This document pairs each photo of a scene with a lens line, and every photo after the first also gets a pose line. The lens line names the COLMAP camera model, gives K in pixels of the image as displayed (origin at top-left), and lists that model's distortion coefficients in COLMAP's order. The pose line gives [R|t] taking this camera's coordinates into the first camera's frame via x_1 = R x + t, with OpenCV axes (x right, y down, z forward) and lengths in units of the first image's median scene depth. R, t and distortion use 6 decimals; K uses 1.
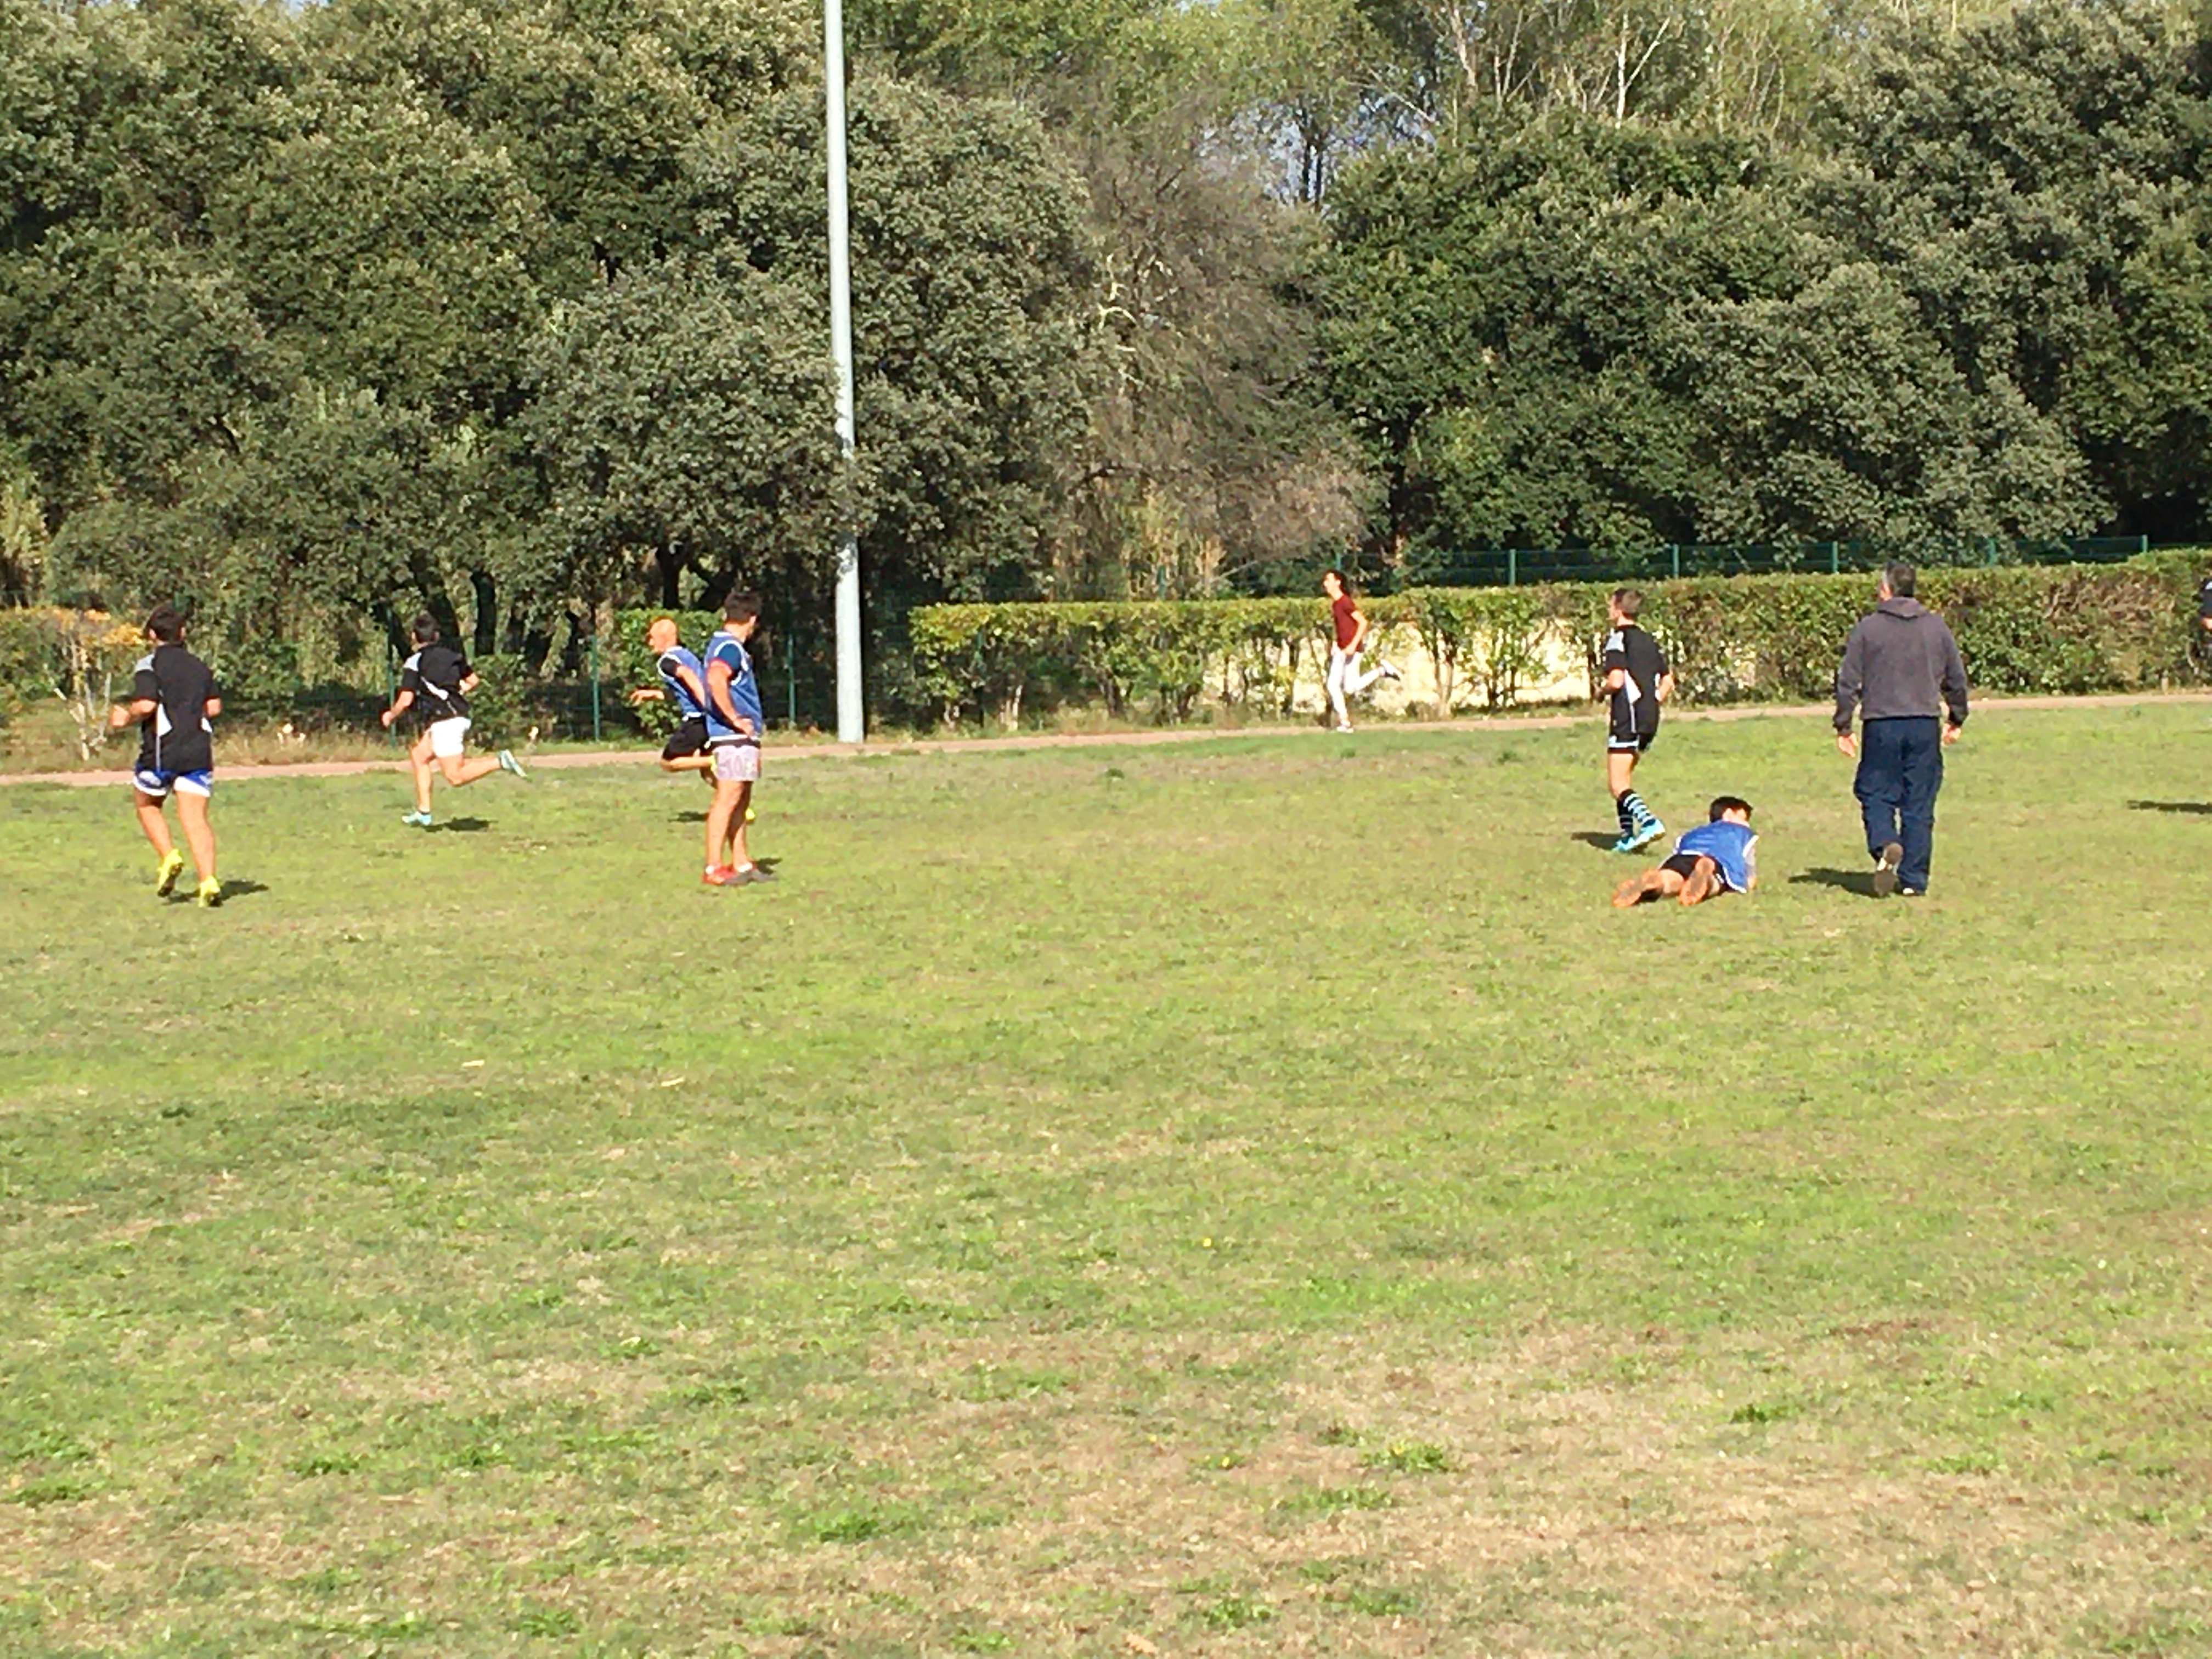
lens RADIAL K [[5249.7, 0, 1107.8], [0, 5249.7, 833.5], [0, 0, 1]] dist [0.073041, 0.000000]
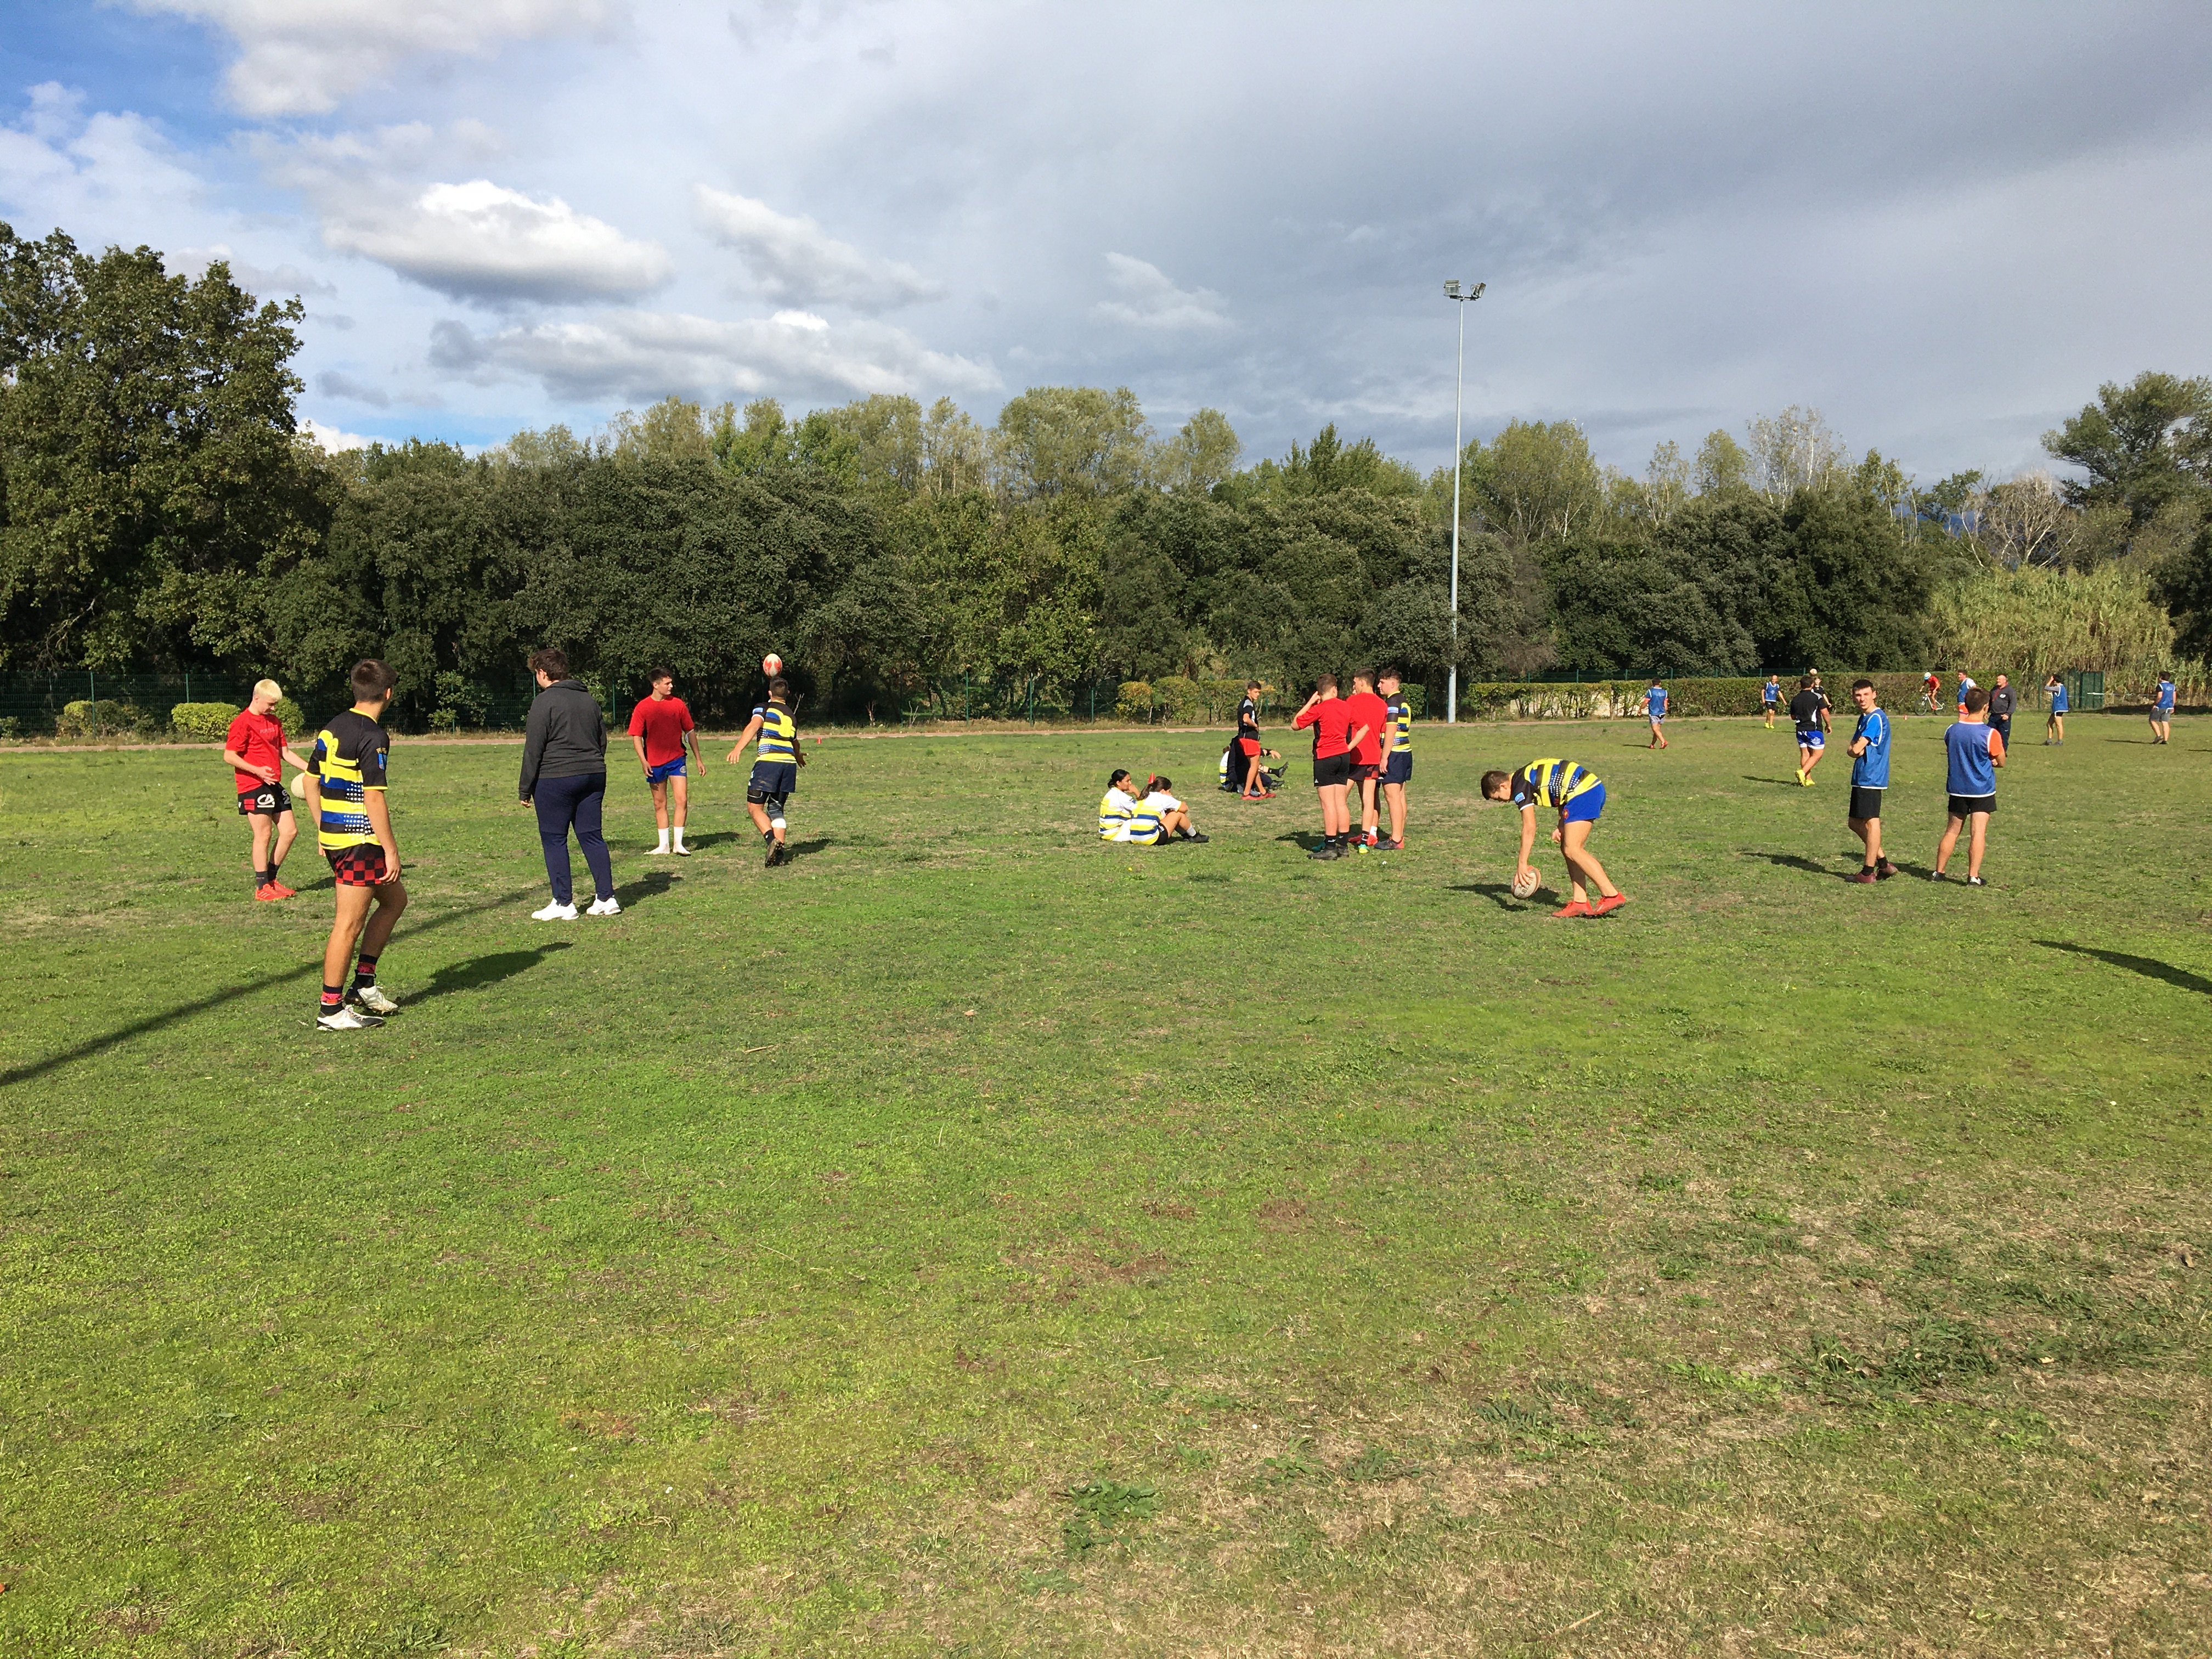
lens RADIAL K [[1817.6, 0, 1110.0], [0, 1817.6, 852.1], [0, 0, 1]] dist [0.052522, -0.064461]
pose [[0.999317, 0.019183, -0.031577, -0.176034], [-0.017689, 0.998742, 0.046928, 0.011214], [0.032438, -0.046337, 0.998399, -0.146185]]
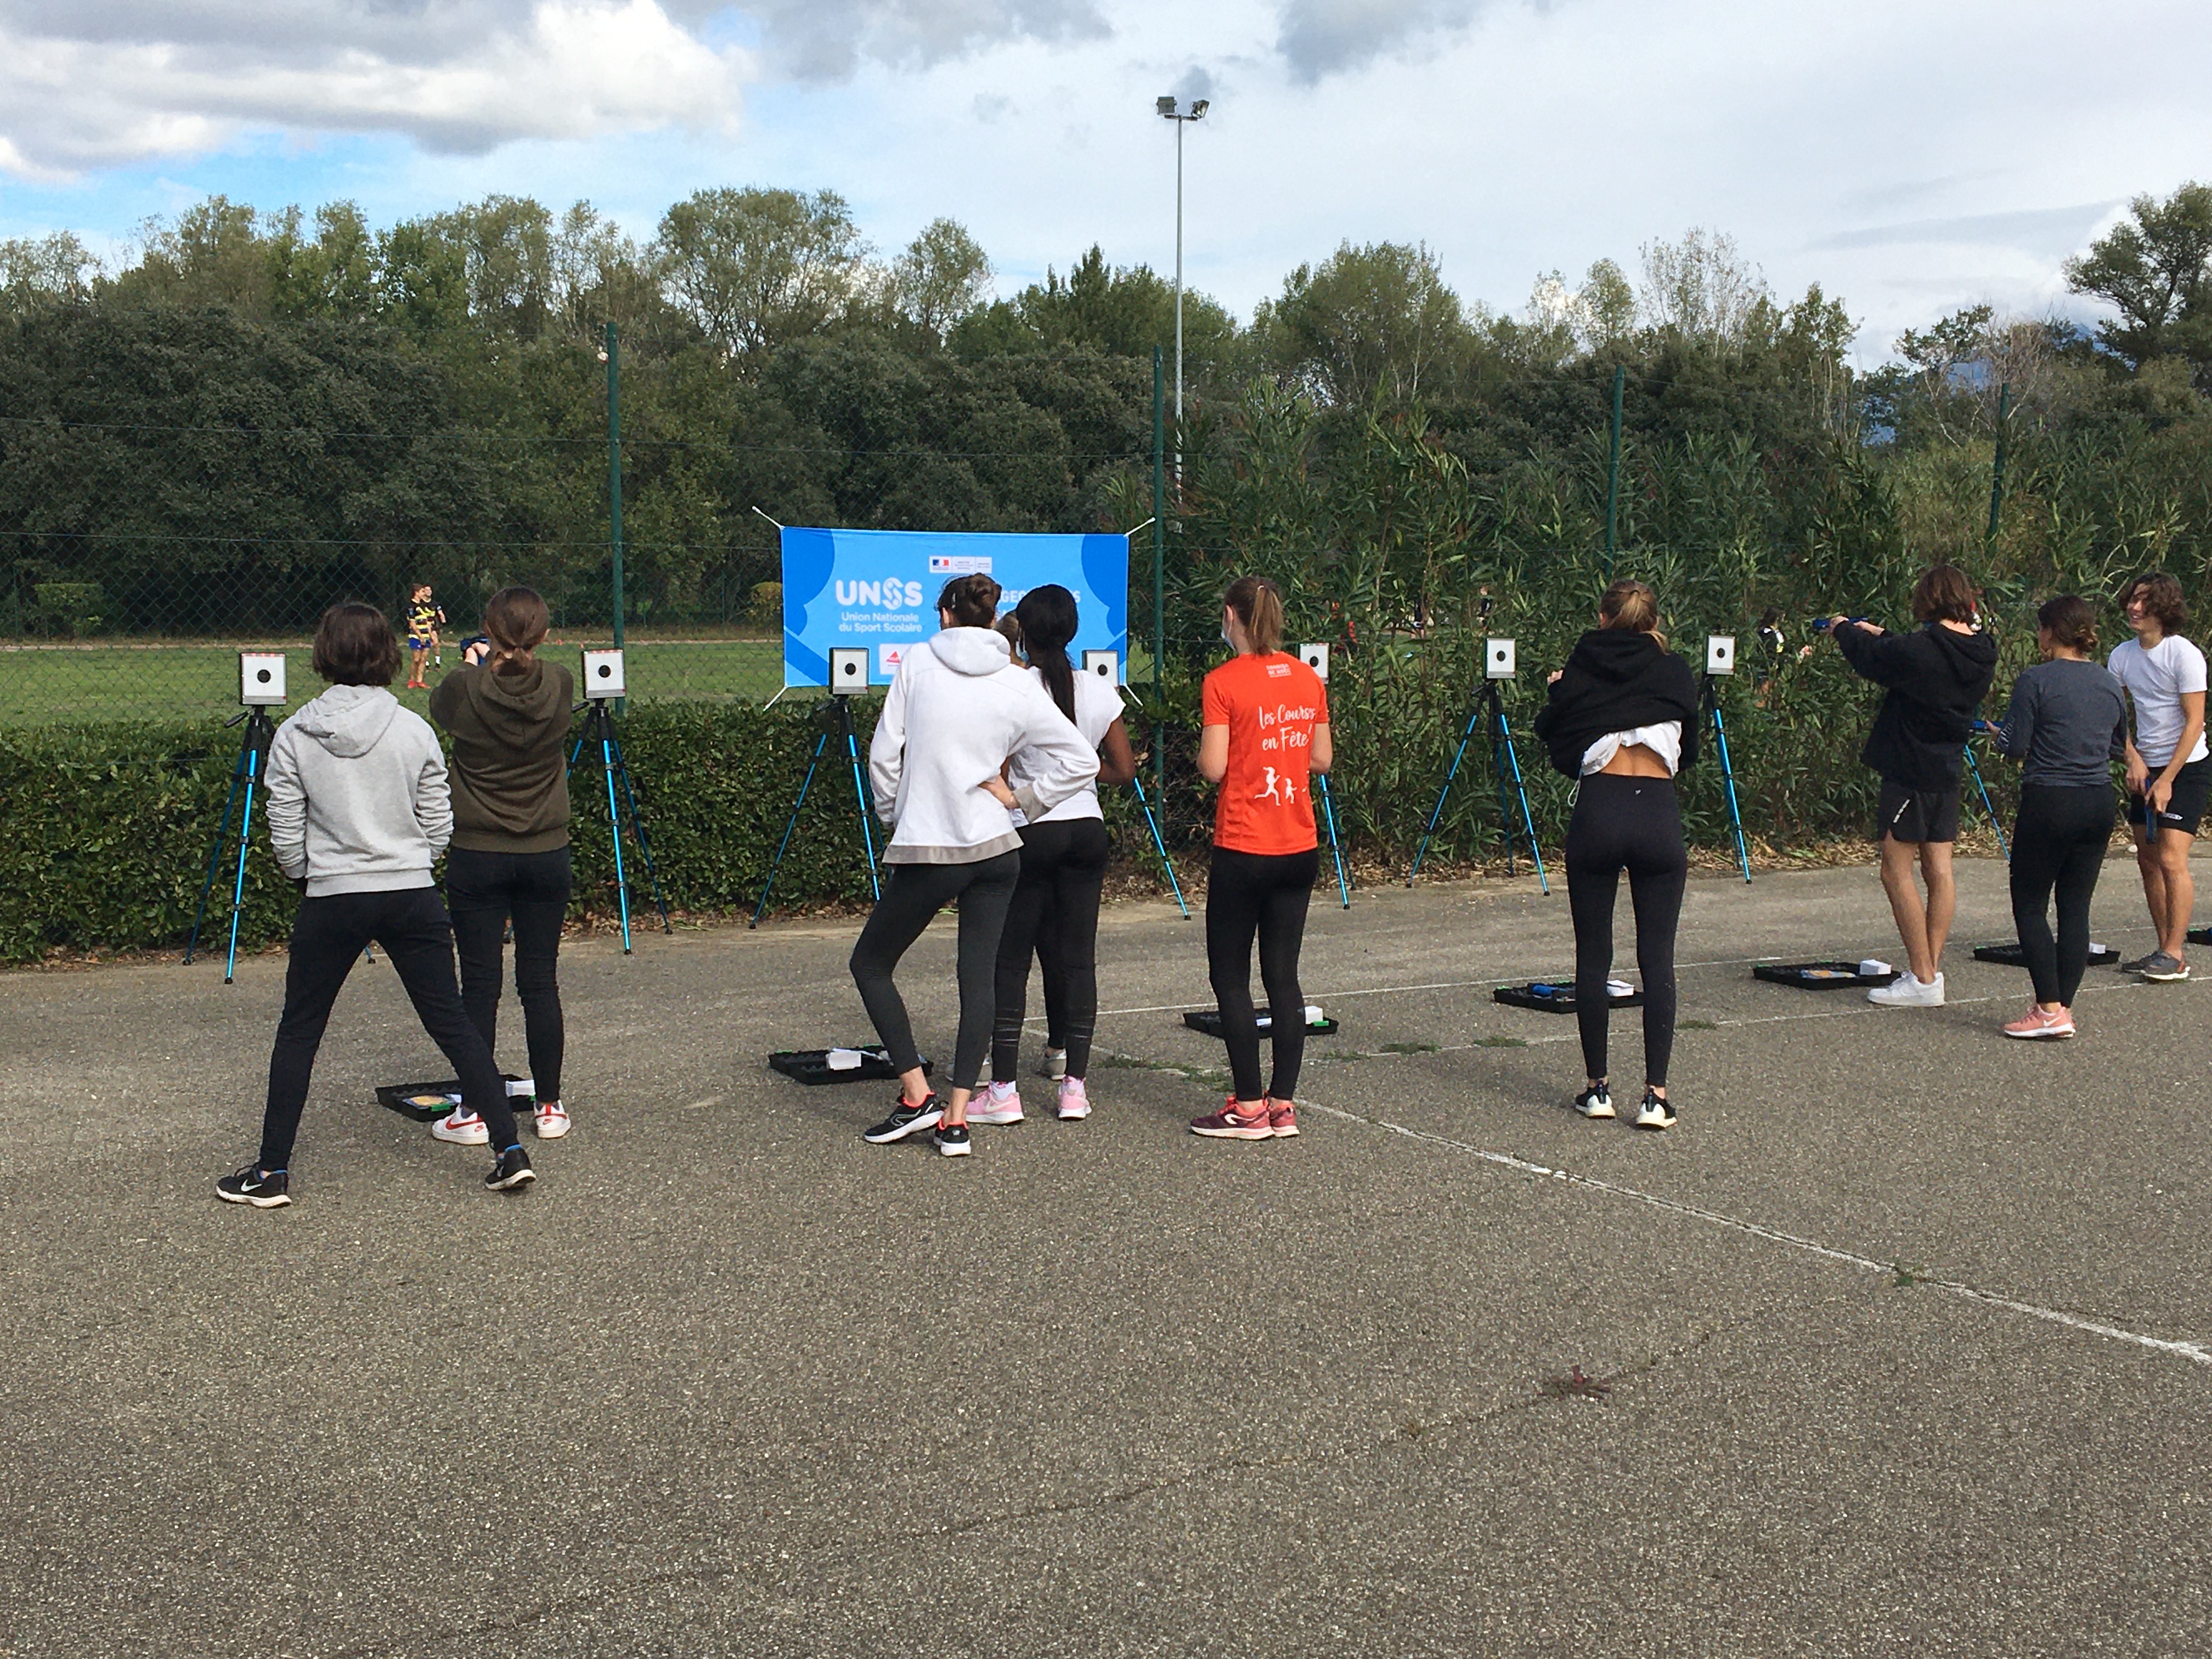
lens RADIAL K [[2738.4, 0, 1115.4], [0, 2738.4, 902.6], [0, 0, 1]] dist [0.066380, 0.000000]
pose [[0.999395, 0.021104, 0.027635, -0.090100], [-0.023043, 0.997149, 0.071859, 0.015321], [-0.026040, -0.072452, 0.997032, -0.353124]]
